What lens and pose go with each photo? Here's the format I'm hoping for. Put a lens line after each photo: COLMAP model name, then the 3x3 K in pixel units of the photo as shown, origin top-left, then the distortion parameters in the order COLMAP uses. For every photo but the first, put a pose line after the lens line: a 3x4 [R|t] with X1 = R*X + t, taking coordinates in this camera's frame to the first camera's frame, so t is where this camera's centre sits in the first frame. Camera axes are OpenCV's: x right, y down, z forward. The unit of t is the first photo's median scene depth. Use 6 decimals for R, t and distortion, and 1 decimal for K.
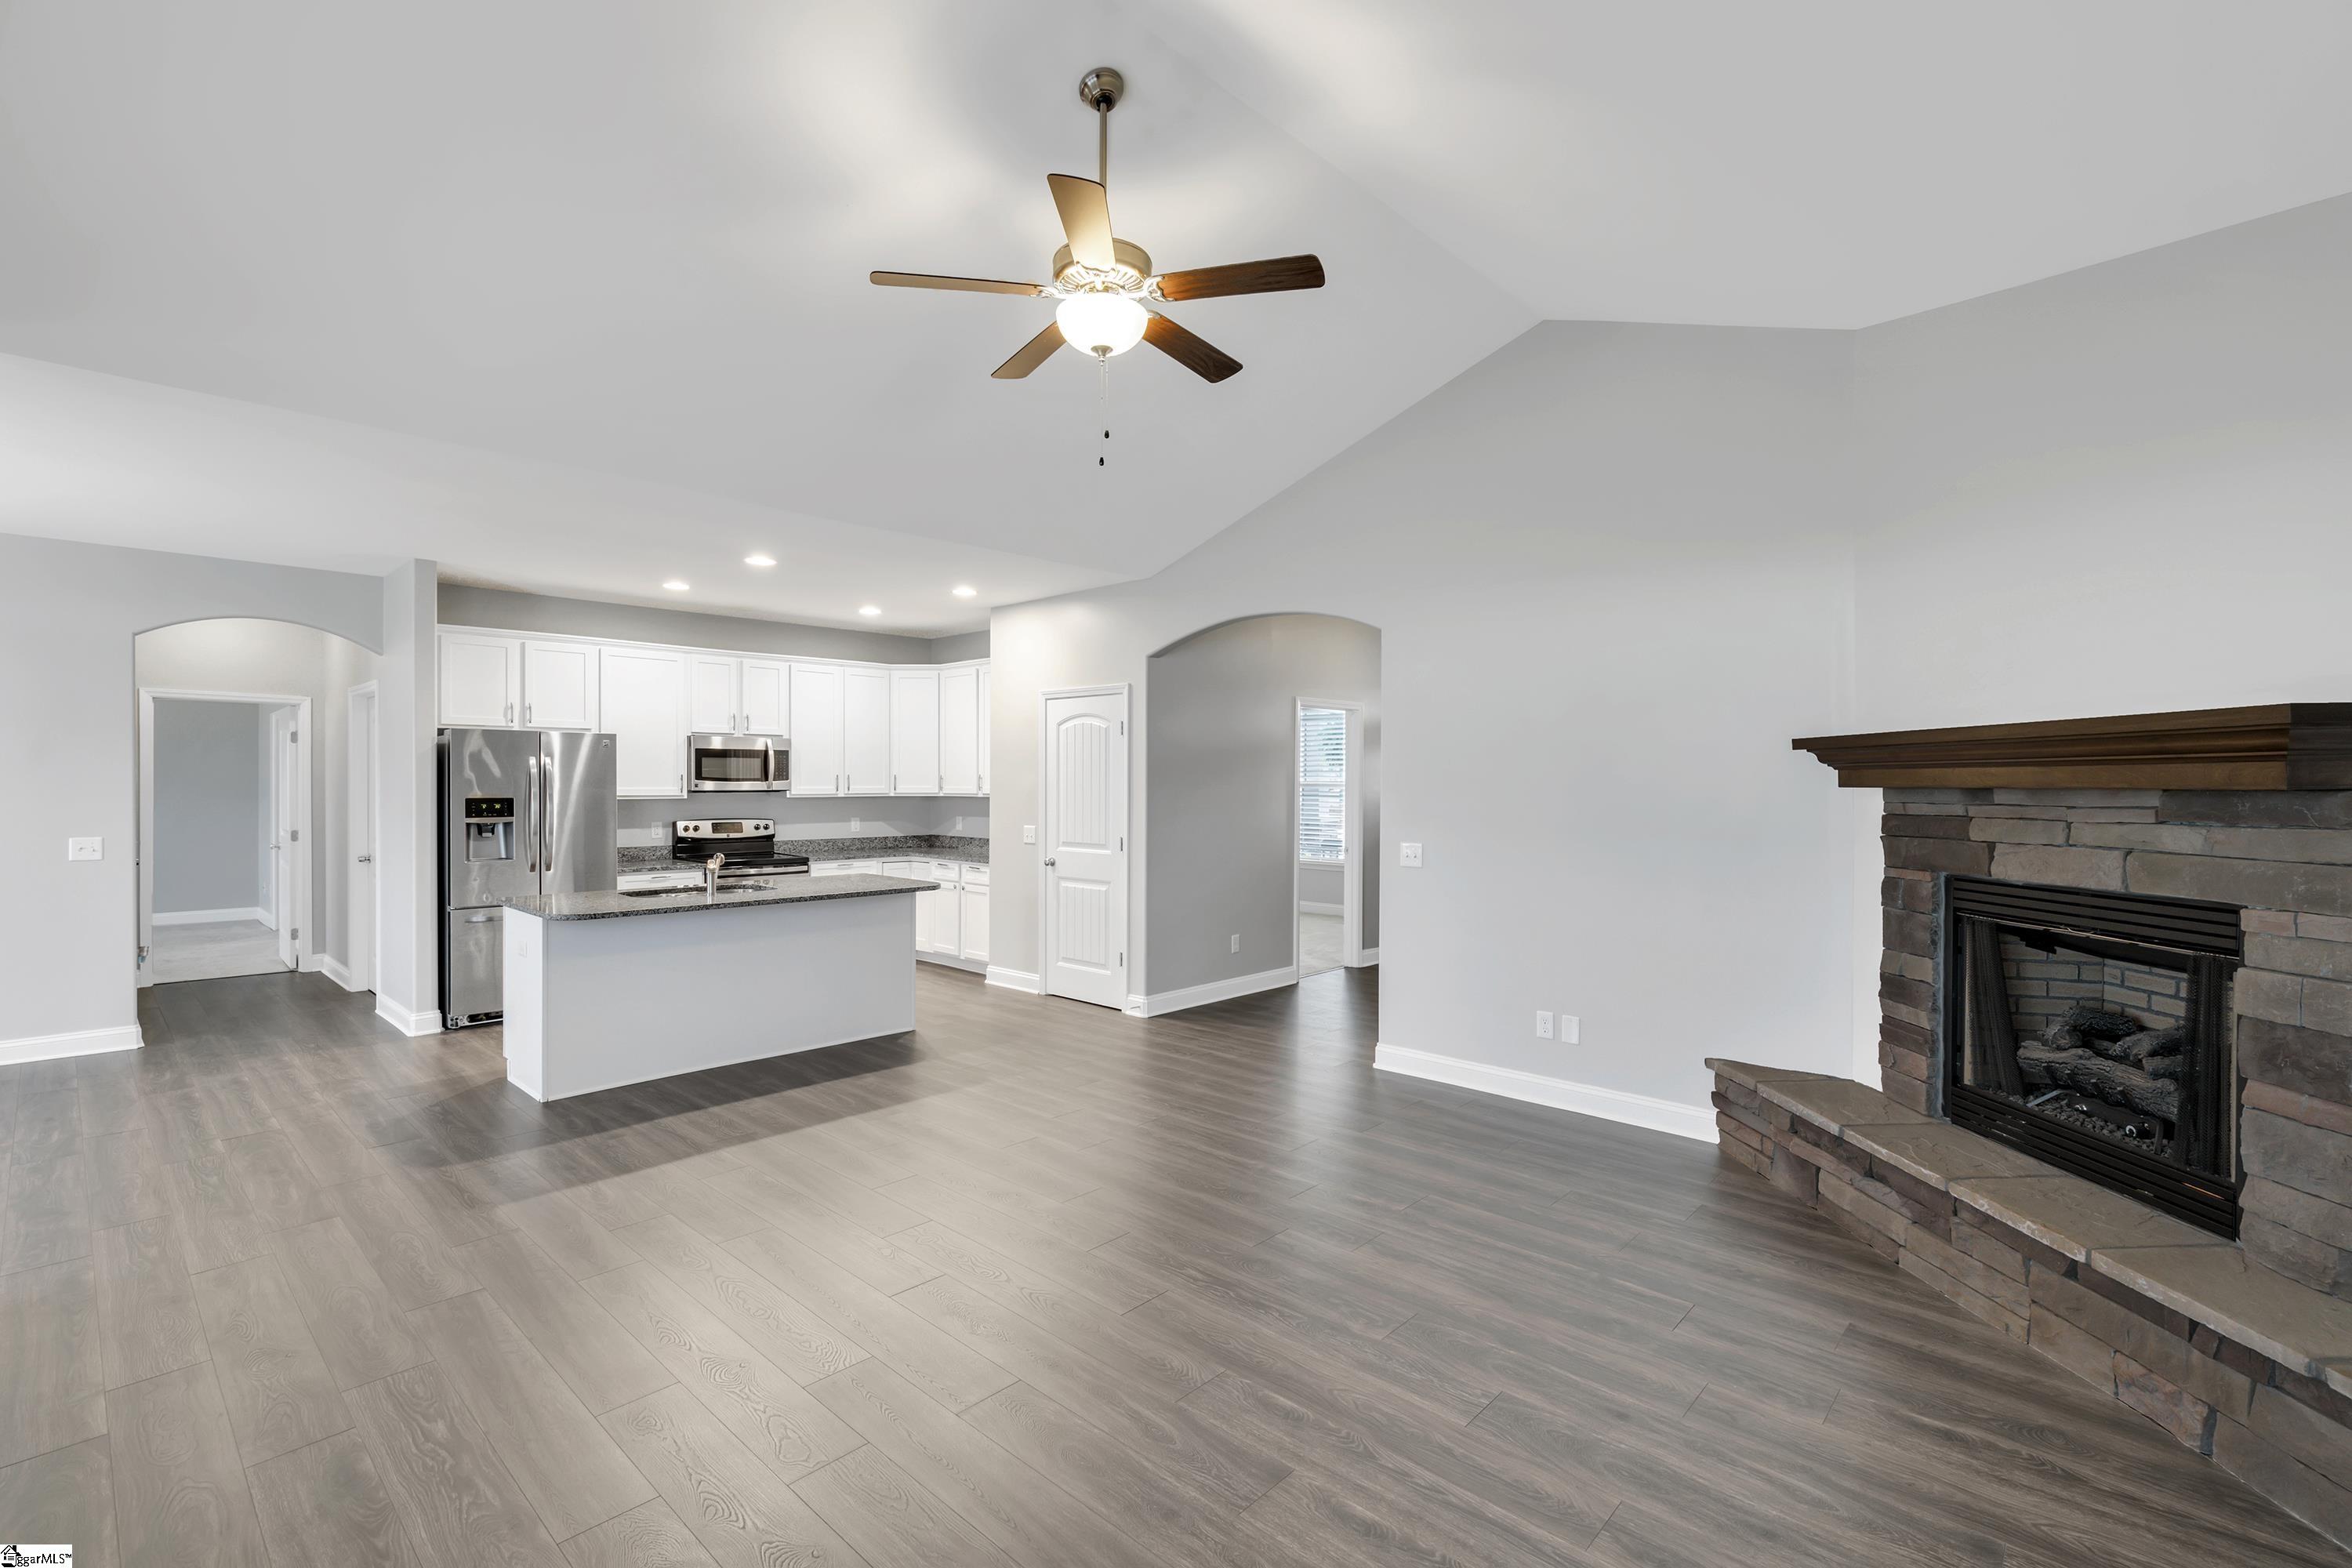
lens RADIAL K [[1044.8, 0, 1177.5], [0, 1044.8, 781.4], [0, 0, 1]] dist [-0.002303, 0.000030]
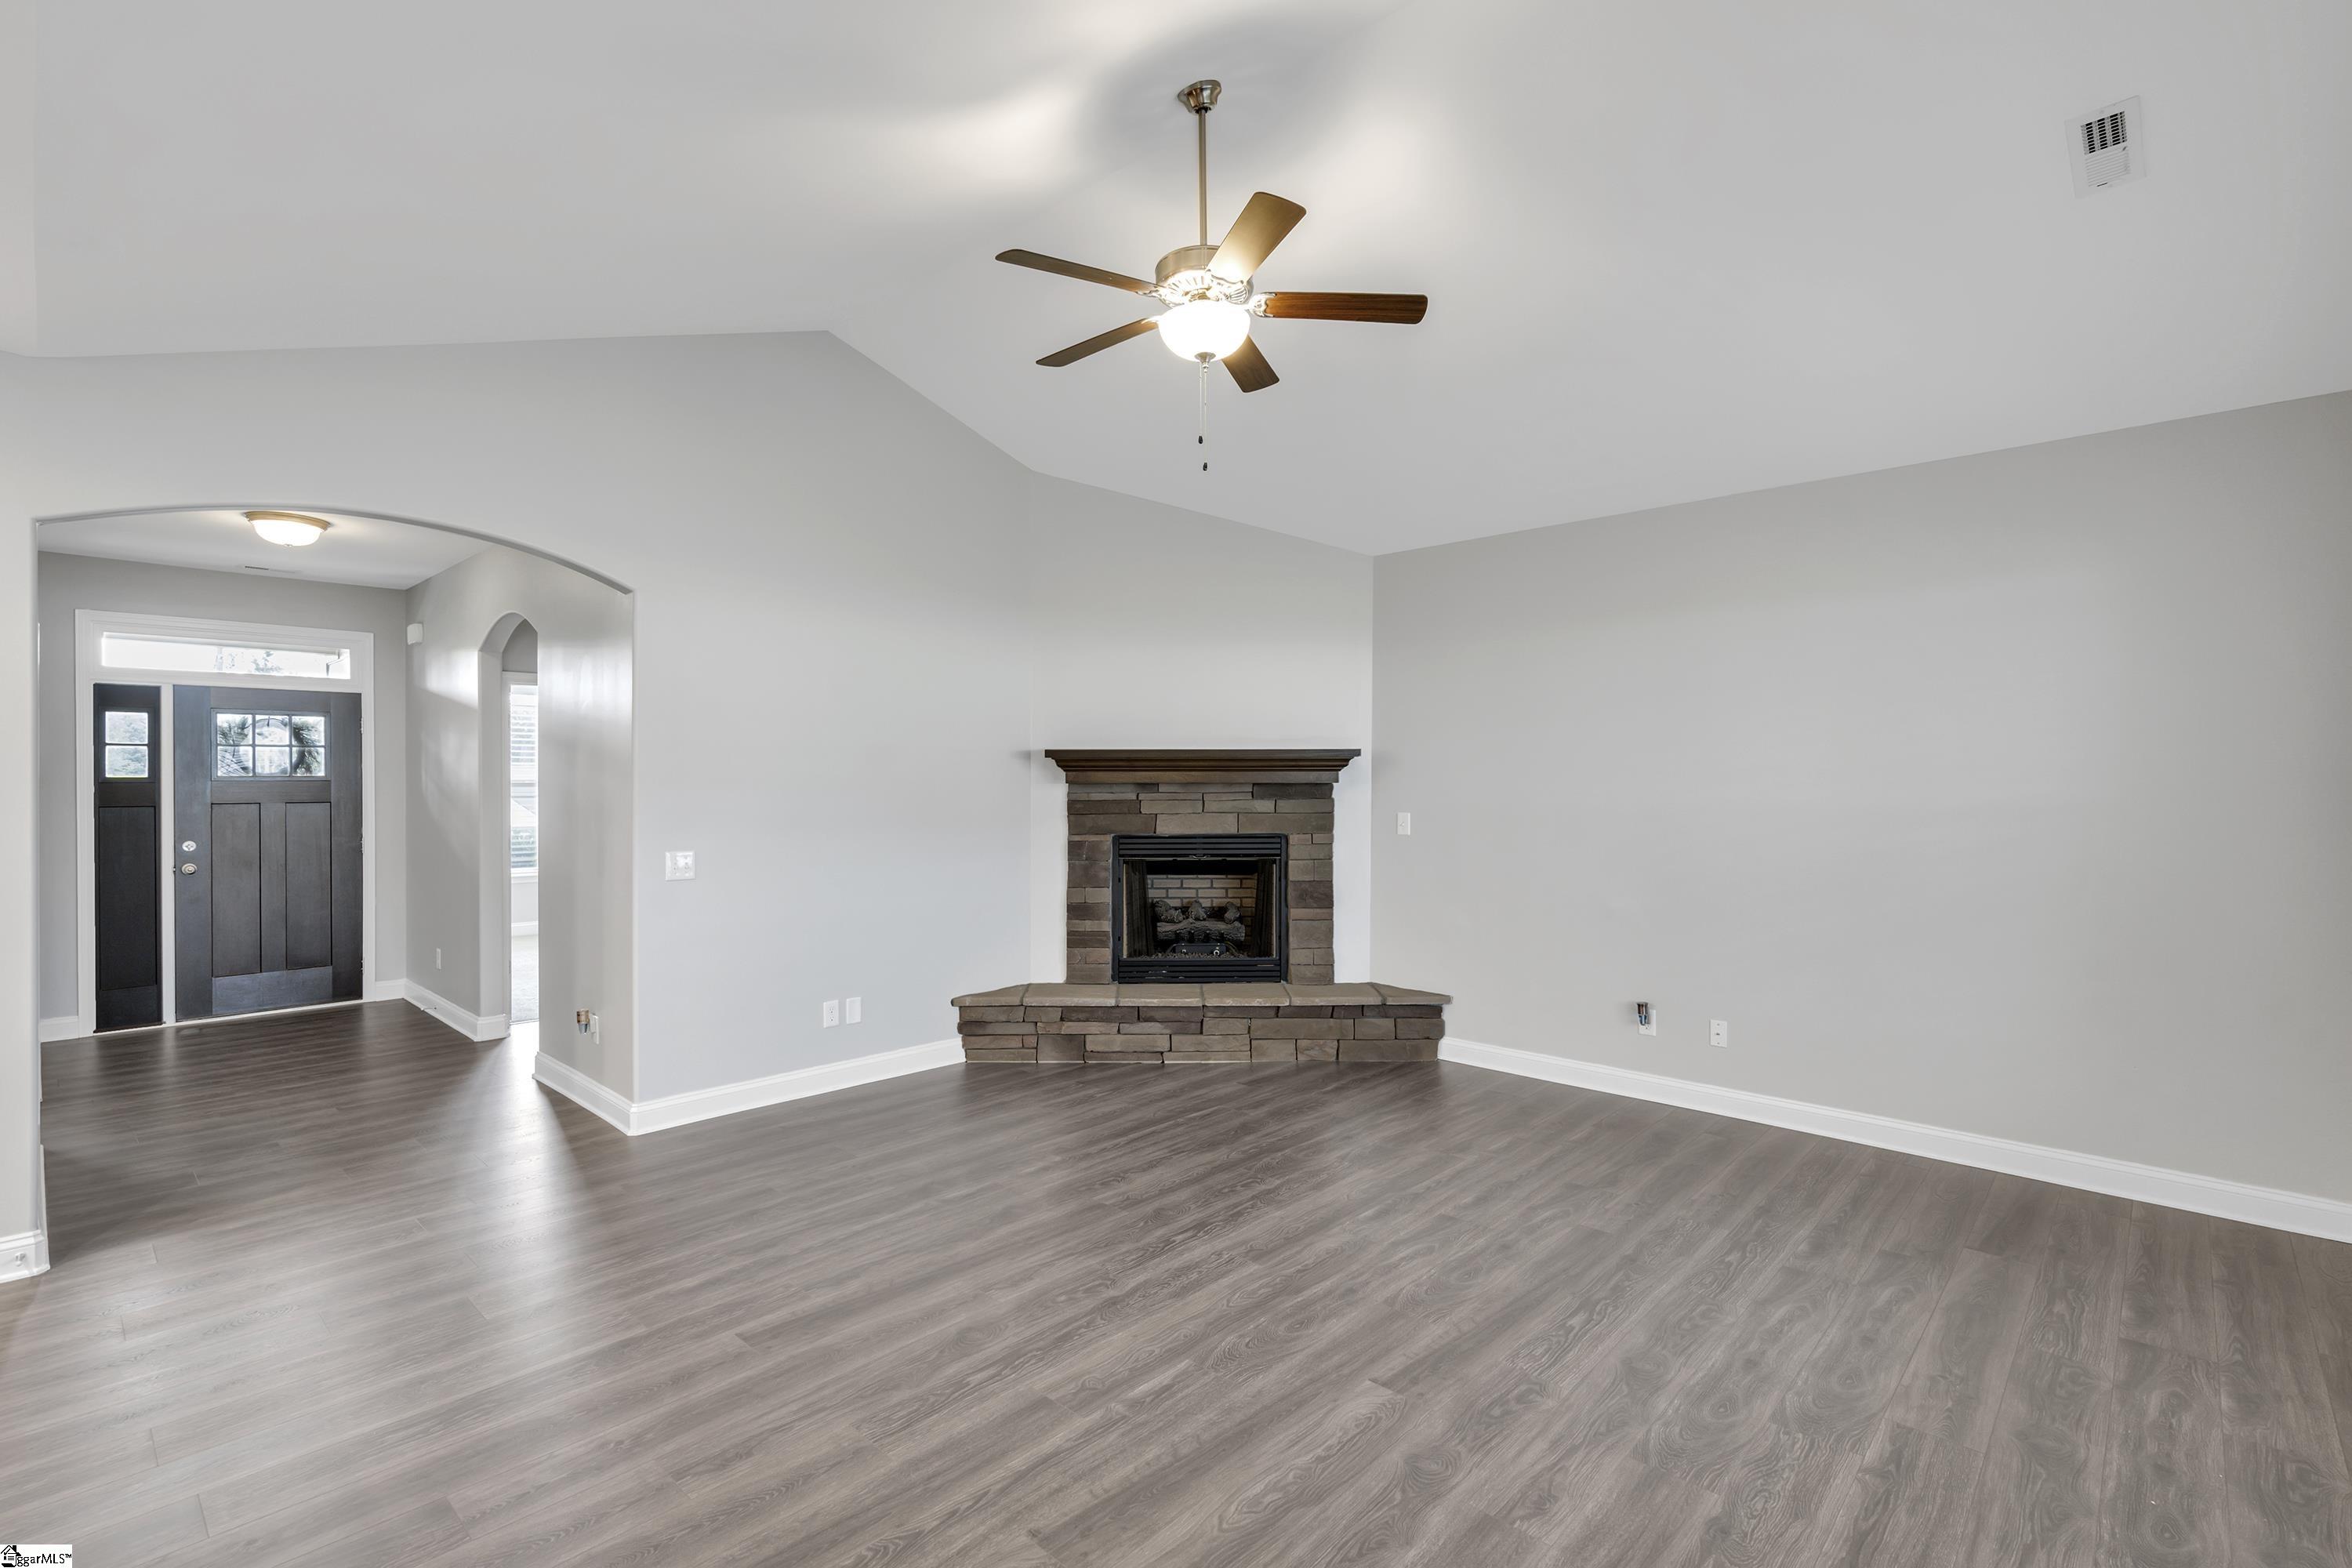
lens RADIAL K [[1081.6, 0, 1176.0], [0, 1081.6, 784.0], [0, 0, 1]] dist [0.002256, 0.000150]
pose [[-0.001146, -0.005881, 0.999982, -0.975543], [-0.001652, 0.999981, 0.005879, -0.002959], [-0.999998, -0.001645, -0.001155, 0.893063]]
